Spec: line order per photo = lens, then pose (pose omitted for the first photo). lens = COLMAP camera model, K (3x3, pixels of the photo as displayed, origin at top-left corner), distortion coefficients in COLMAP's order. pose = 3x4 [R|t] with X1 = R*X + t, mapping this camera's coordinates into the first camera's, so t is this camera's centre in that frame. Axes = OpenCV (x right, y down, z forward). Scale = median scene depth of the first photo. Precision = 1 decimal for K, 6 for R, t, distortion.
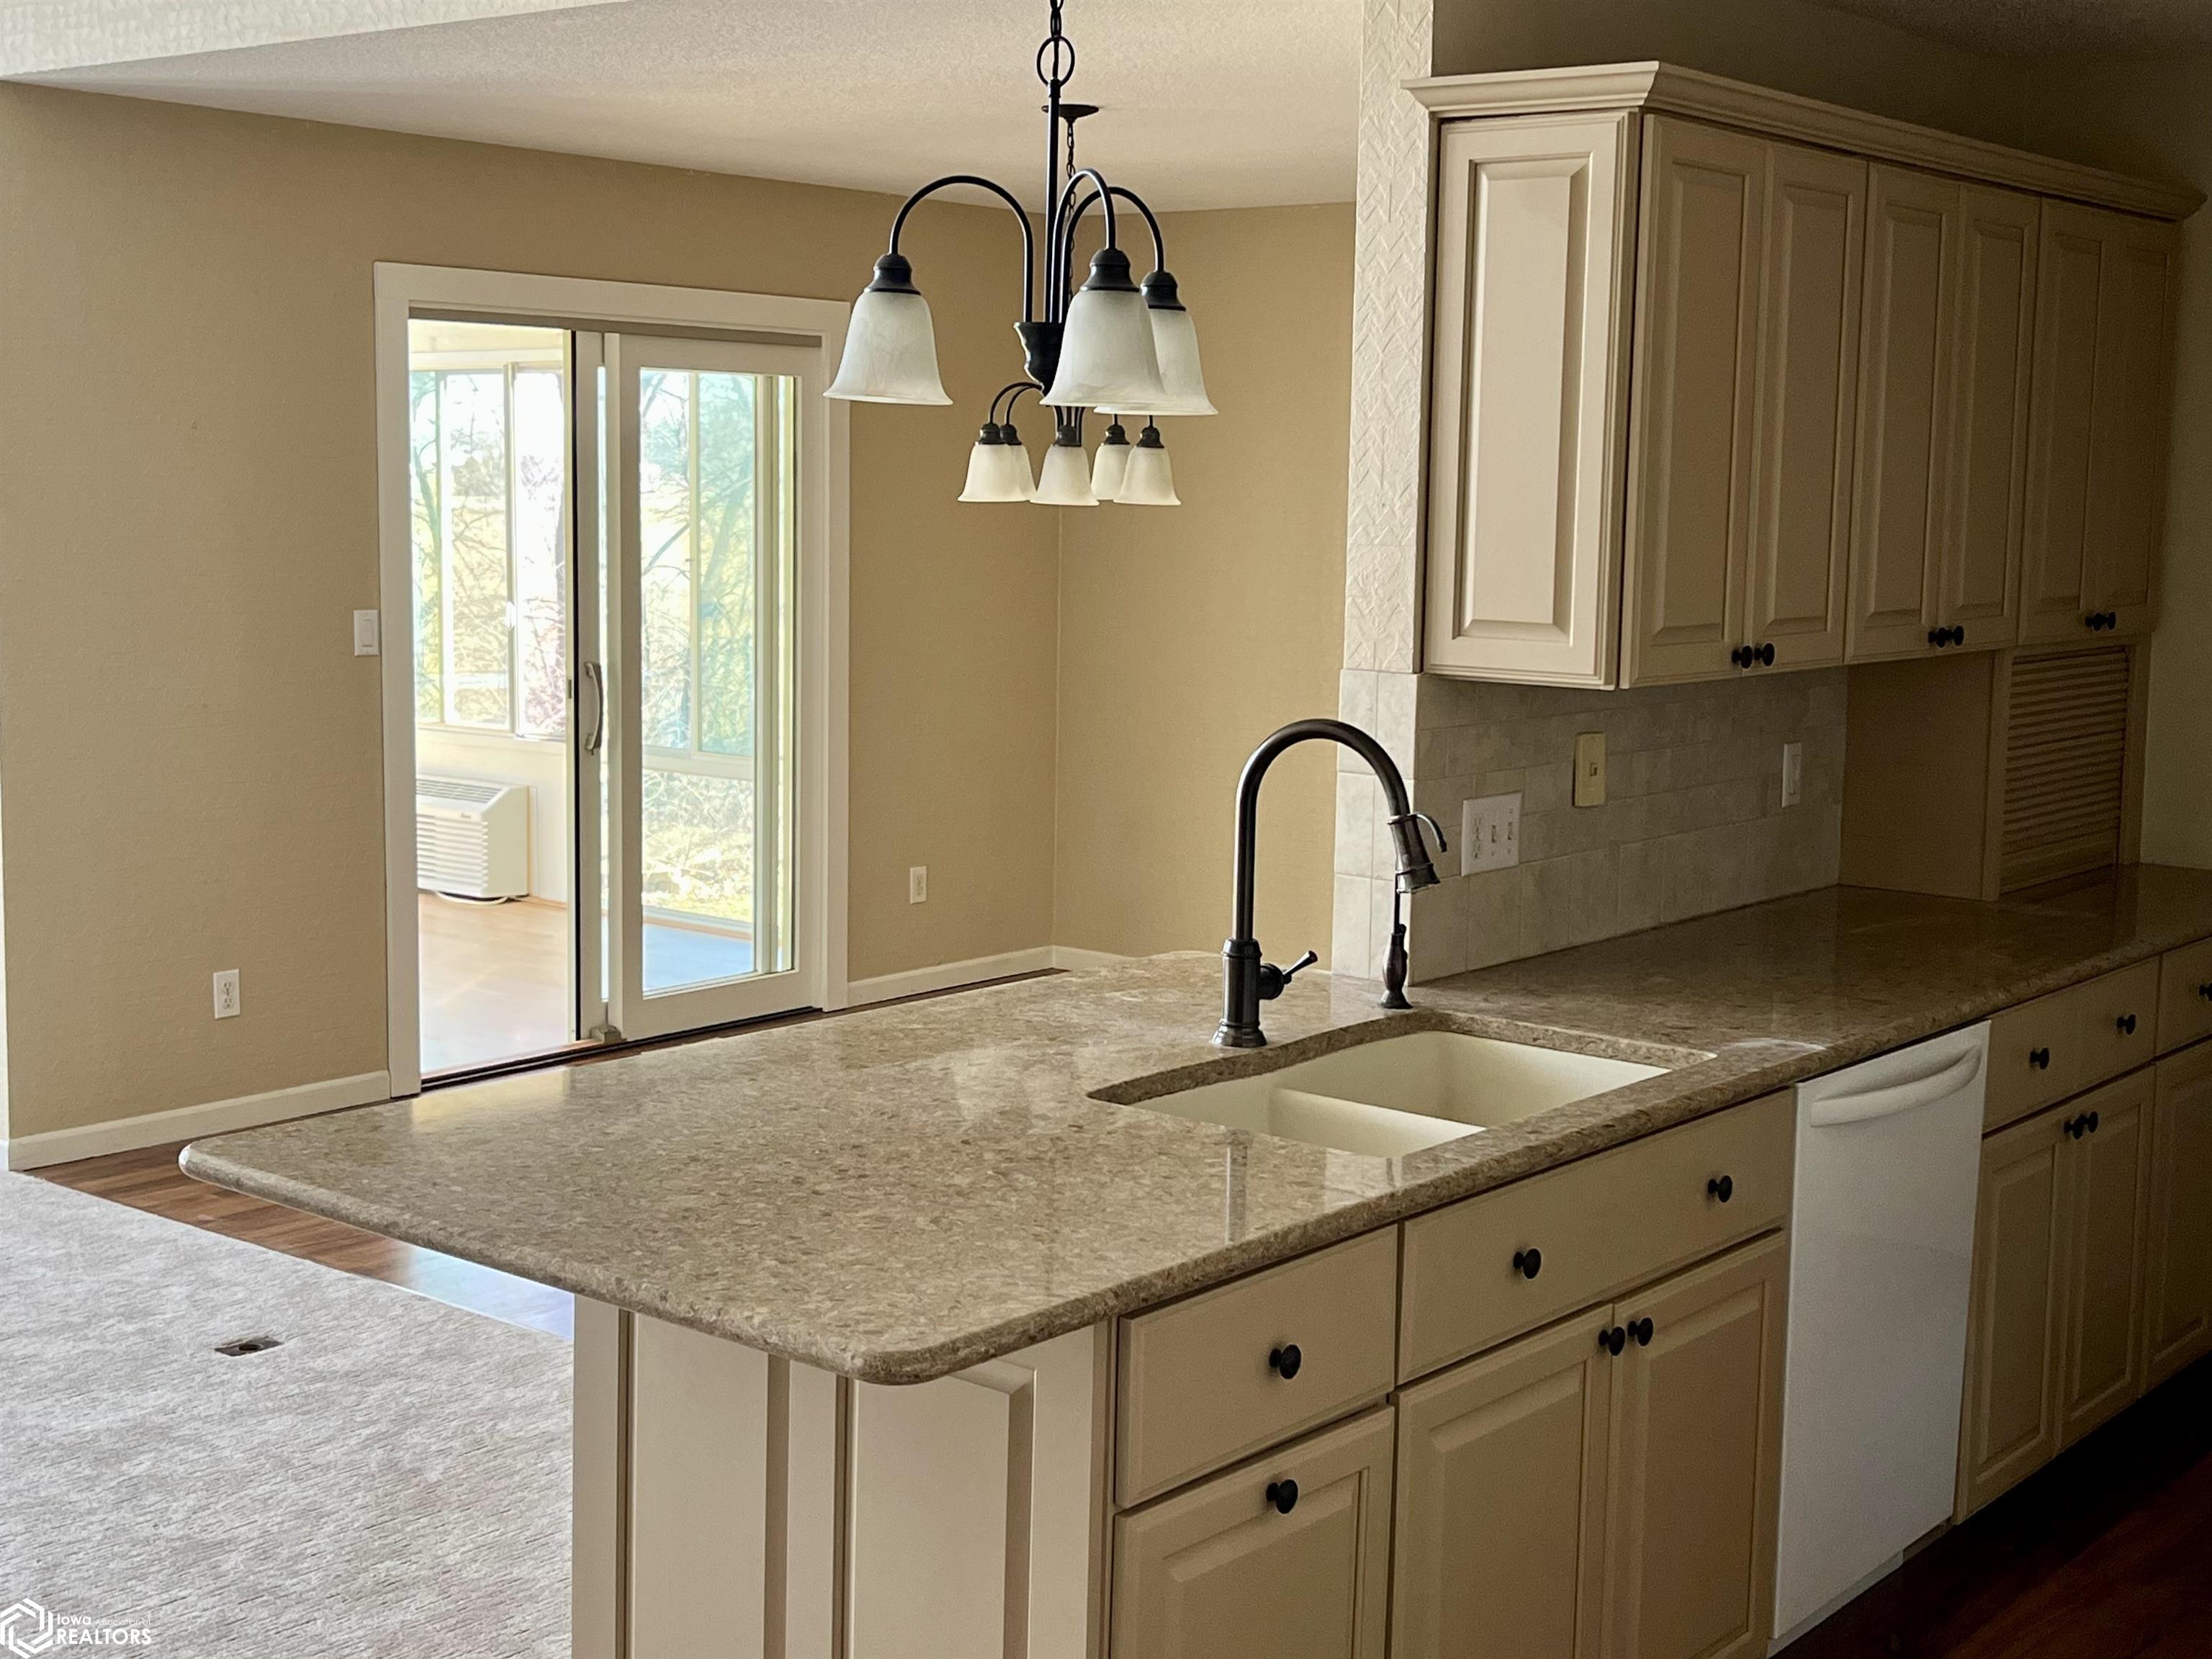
lens RADIAL K [[2826.0, 0, 1150.7], [0, 2826.0, 823.8], [0, 0, 1]] dist [0.141342, -0.461410]
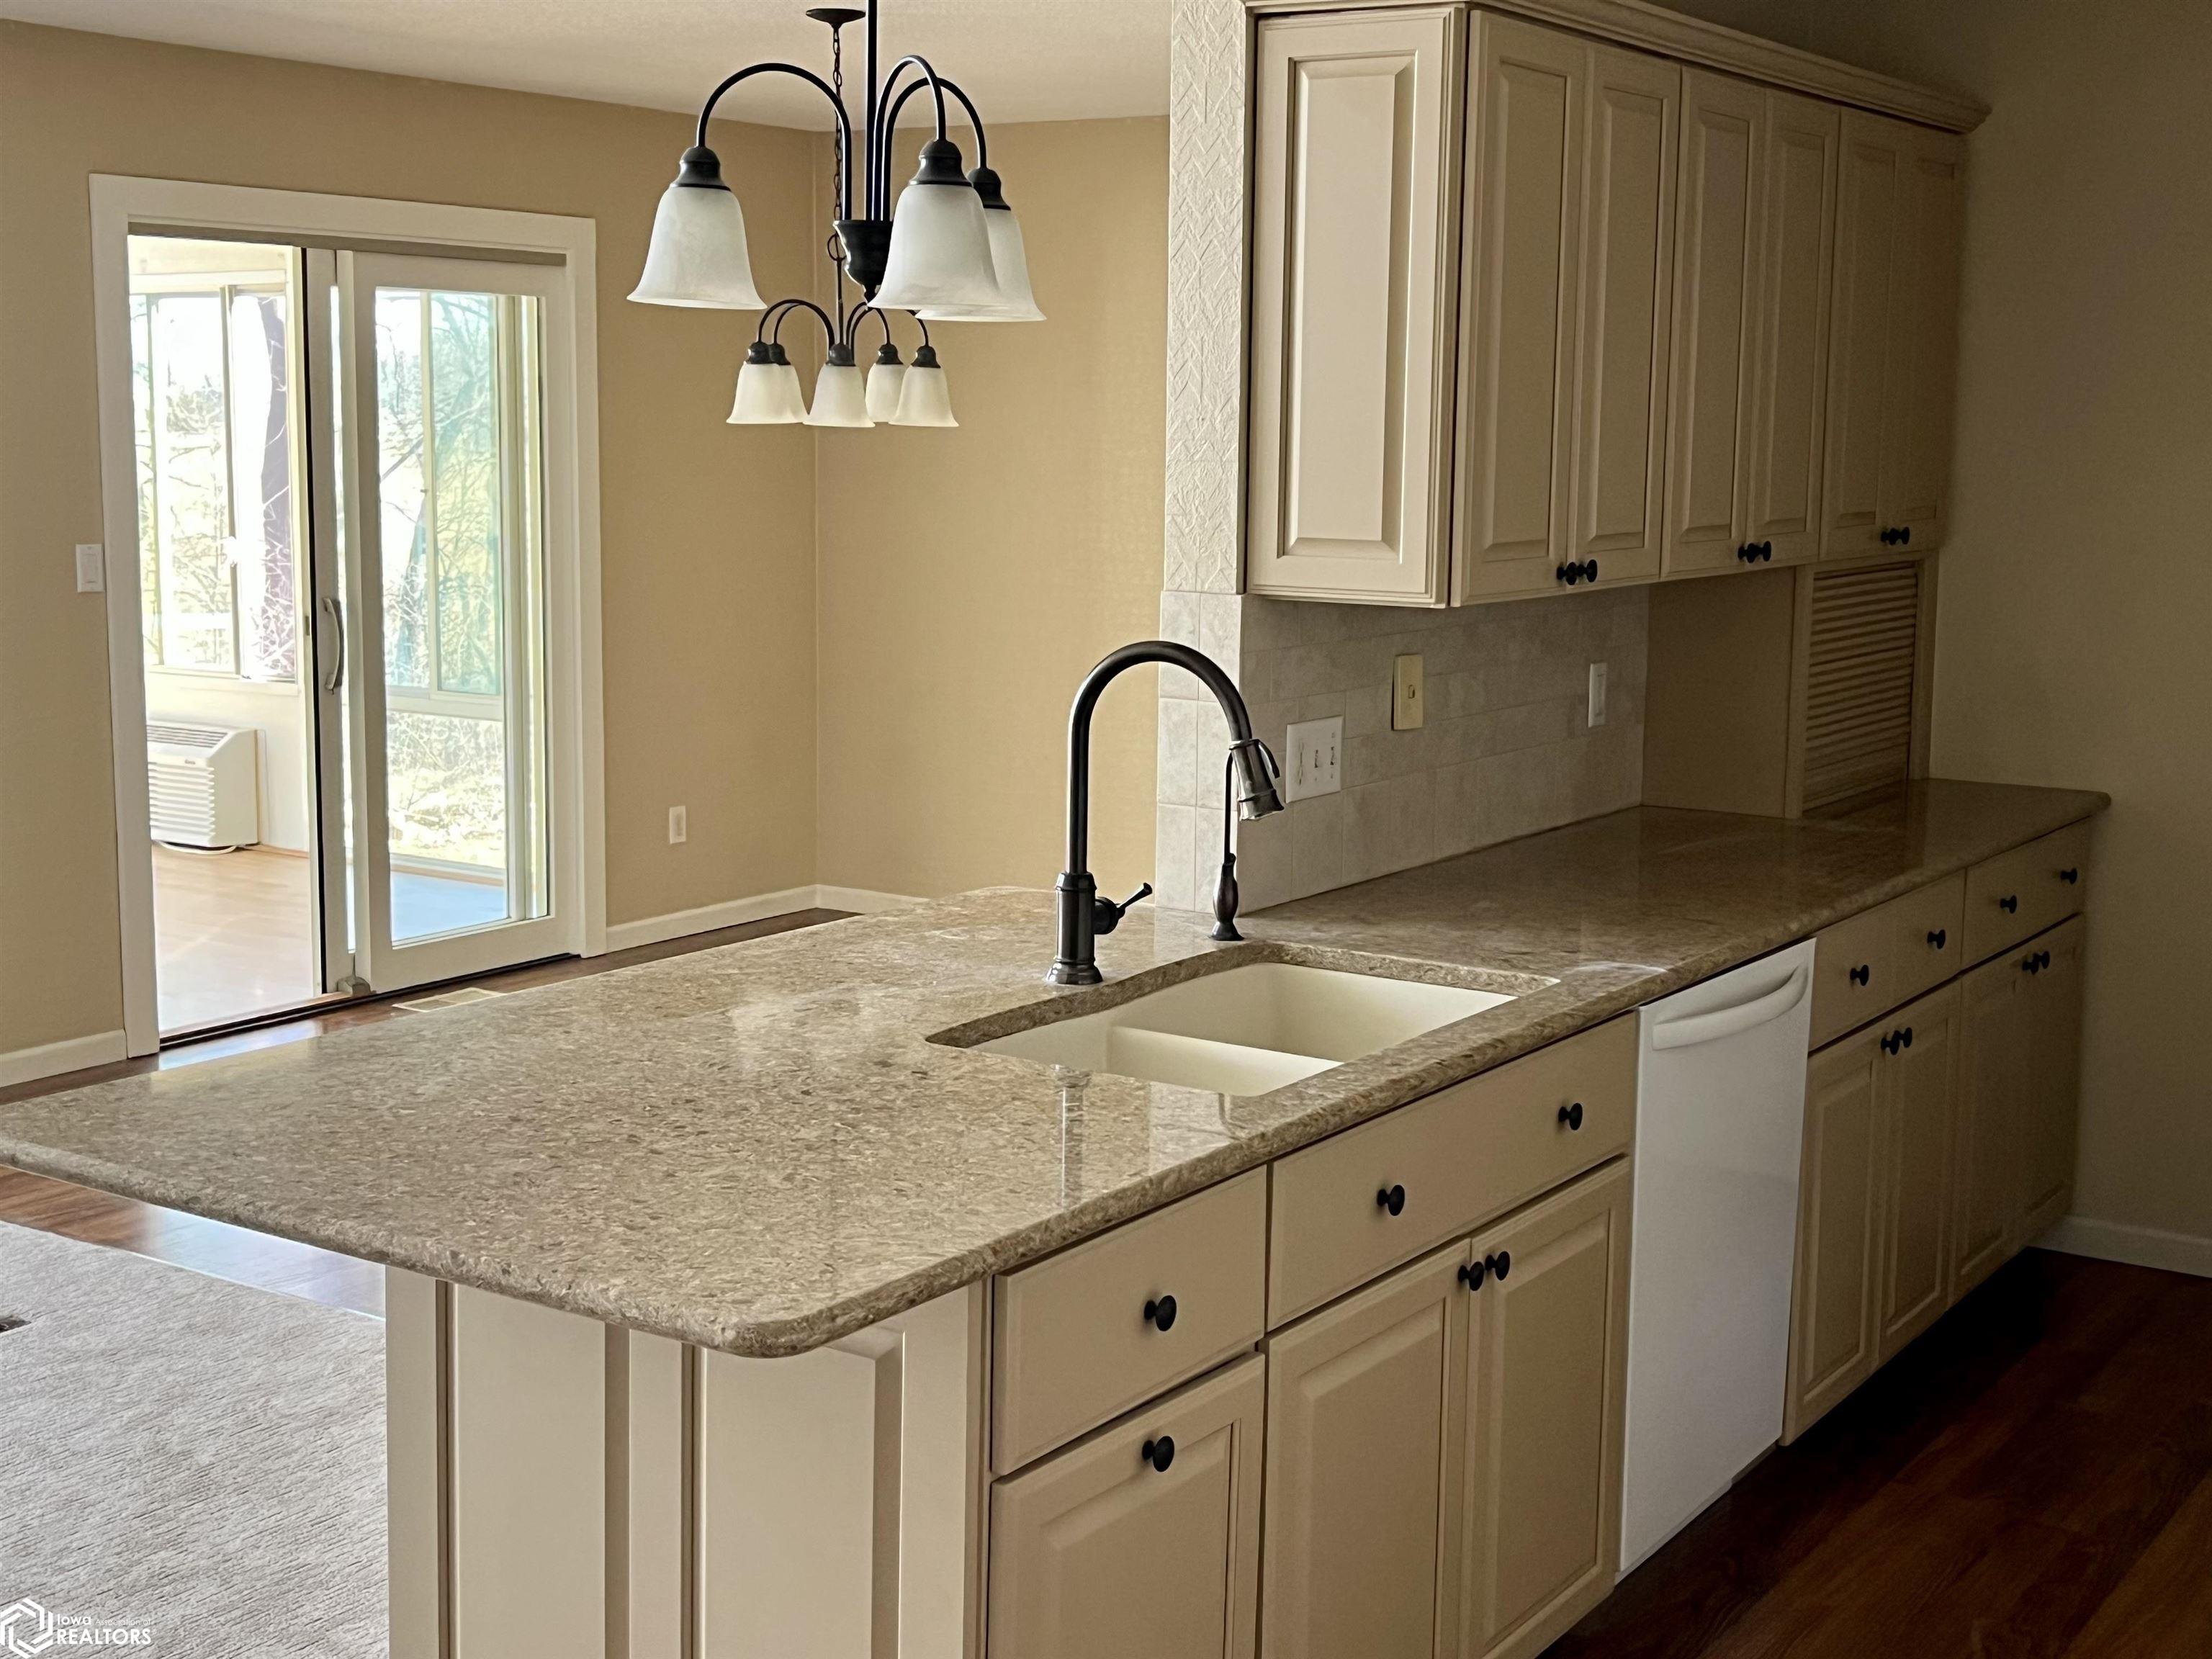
lens RADIAL K [[2826.6, 0, 1149.3], [0, 2826.6, 826.9], [0, 0, 1]] dist [0.114182, -0.265119]
pose [[0.995342, -0.019119, 0.094491, -0.029666], [0.016844, 0.999550, 0.024824, 0.001891], [-0.094923, -0.023117, 0.995216, 0.039814]]
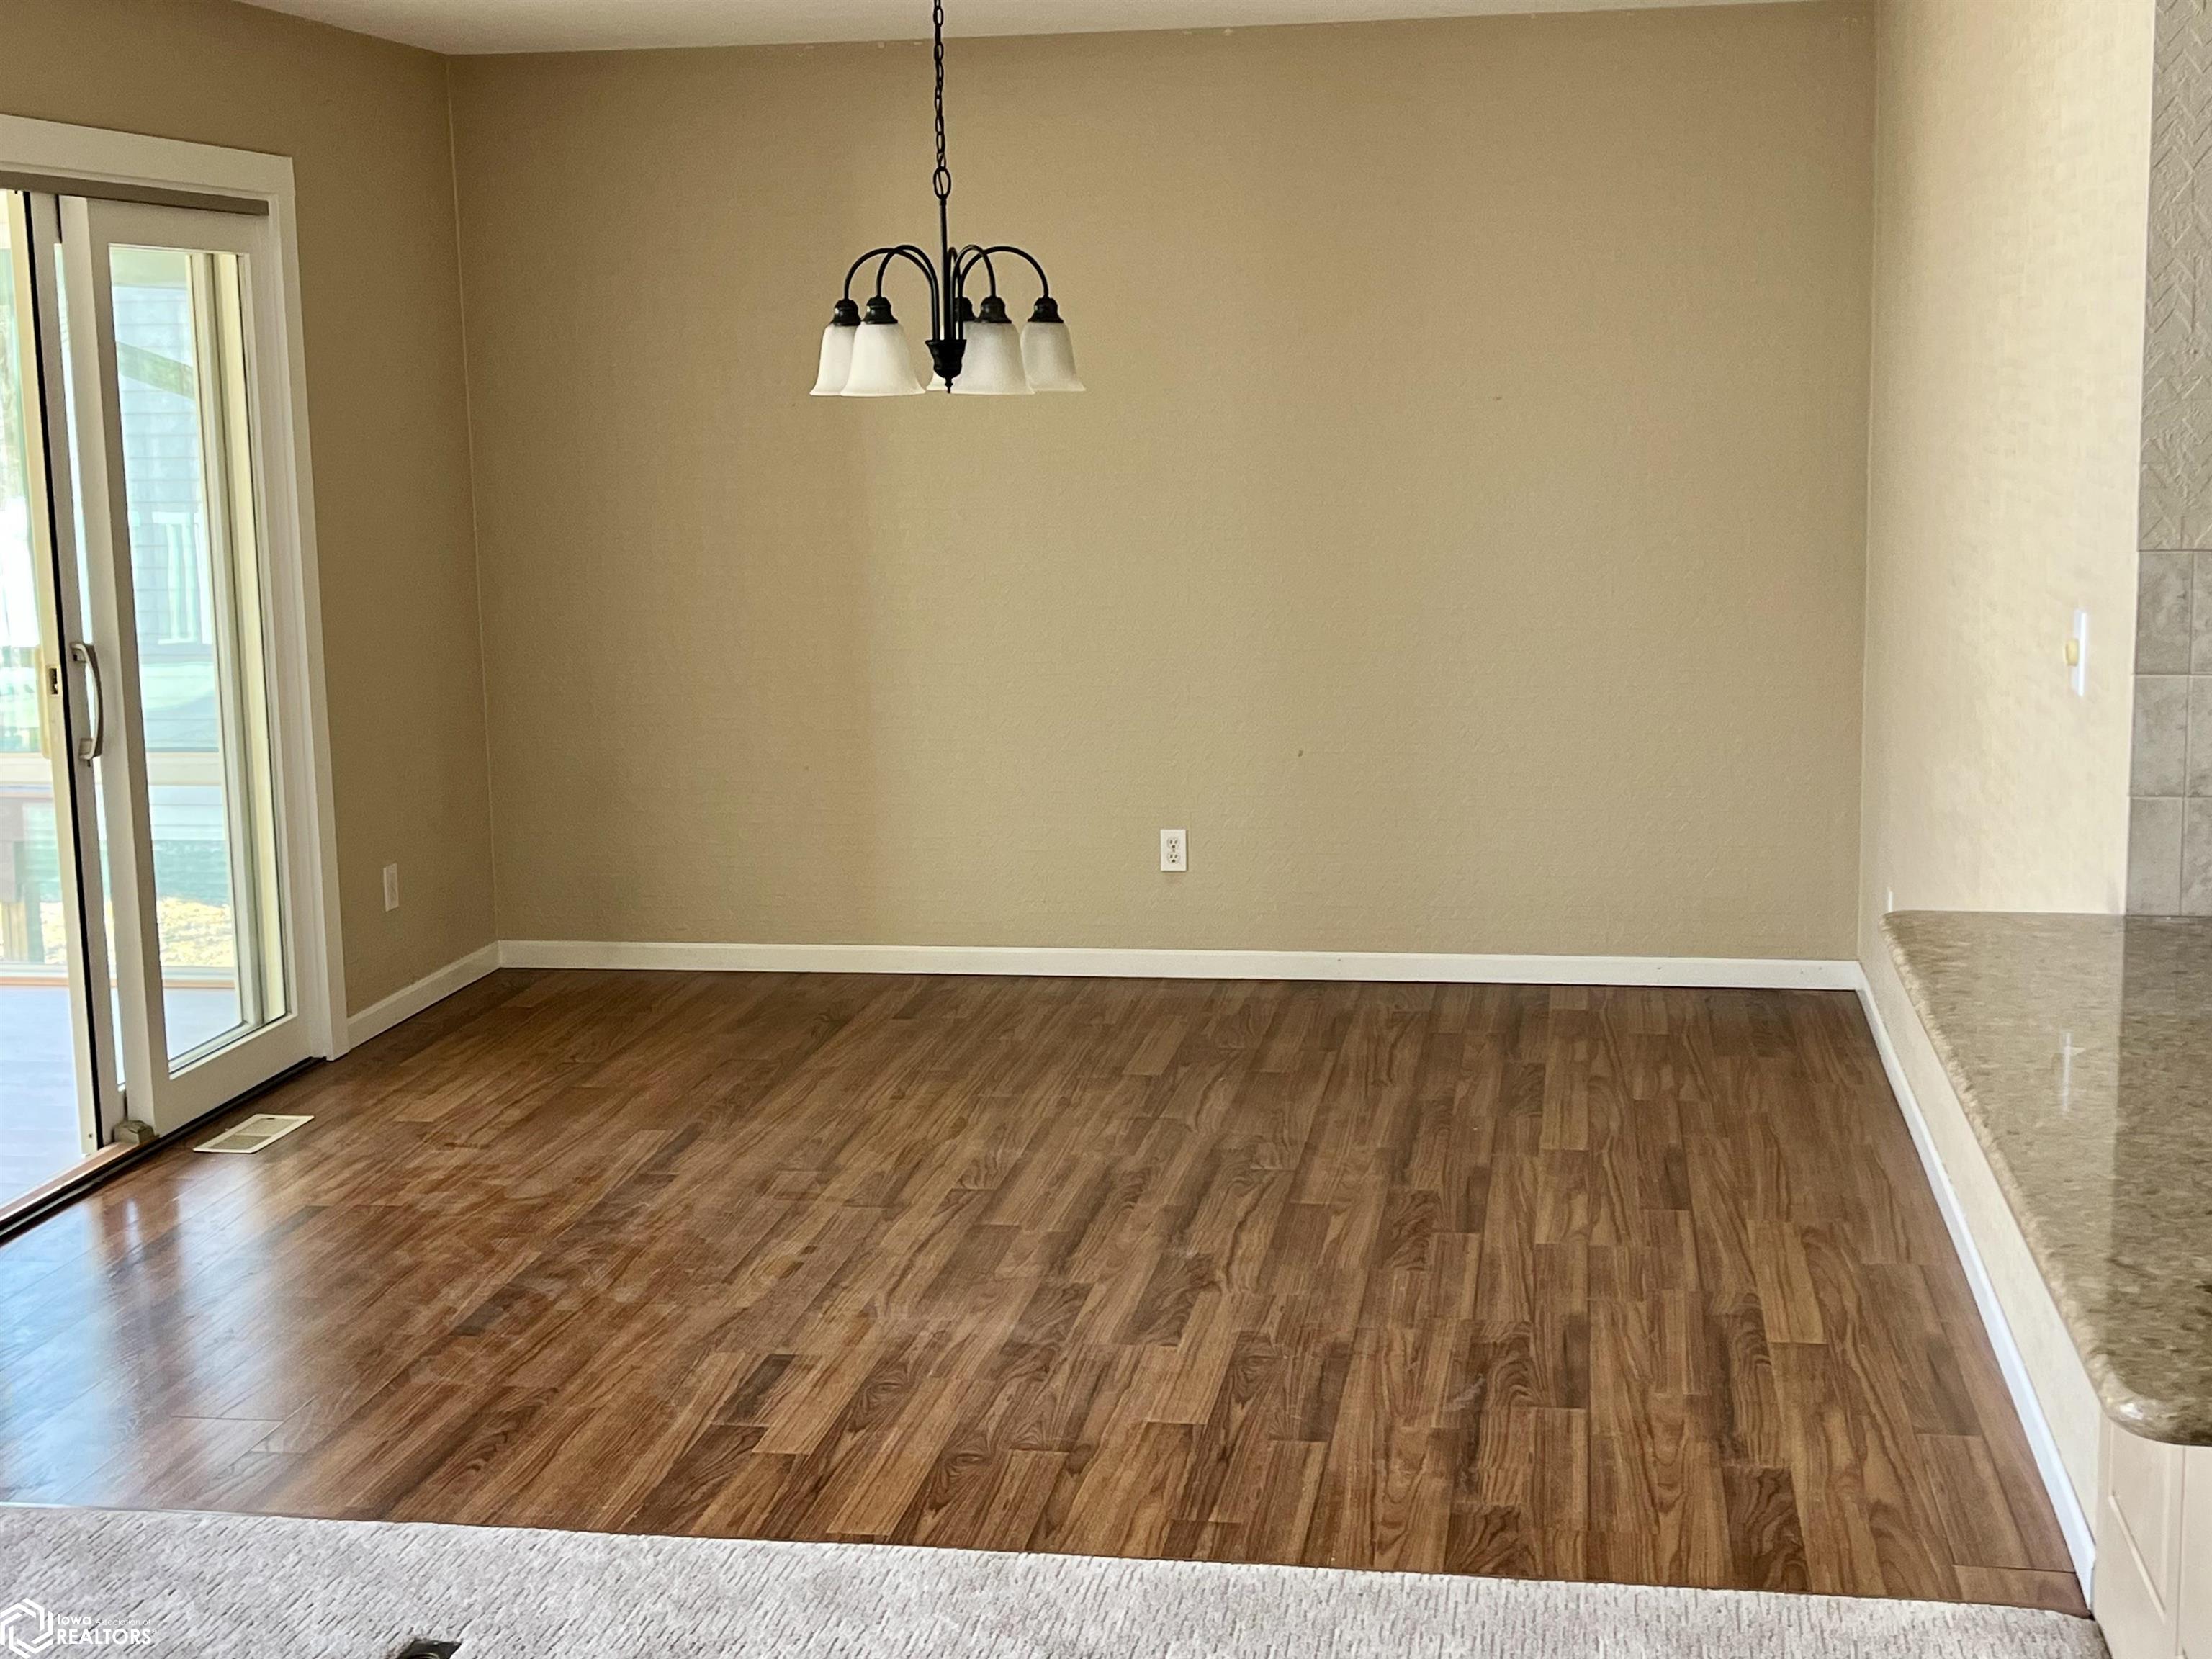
lens RADIAL K [[2805.1, 0, 1174.1], [0, 2805.1, 838.8], [0, 0, 1]] dist [0.166207, -0.524190]
pose [[0.871774, -0.116532, 0.475846, -0.595852], [0.096333, 0.993110, 0.066719, -0.054355], [-0.480343, -0.012324, 0.876994, 0.405550]]
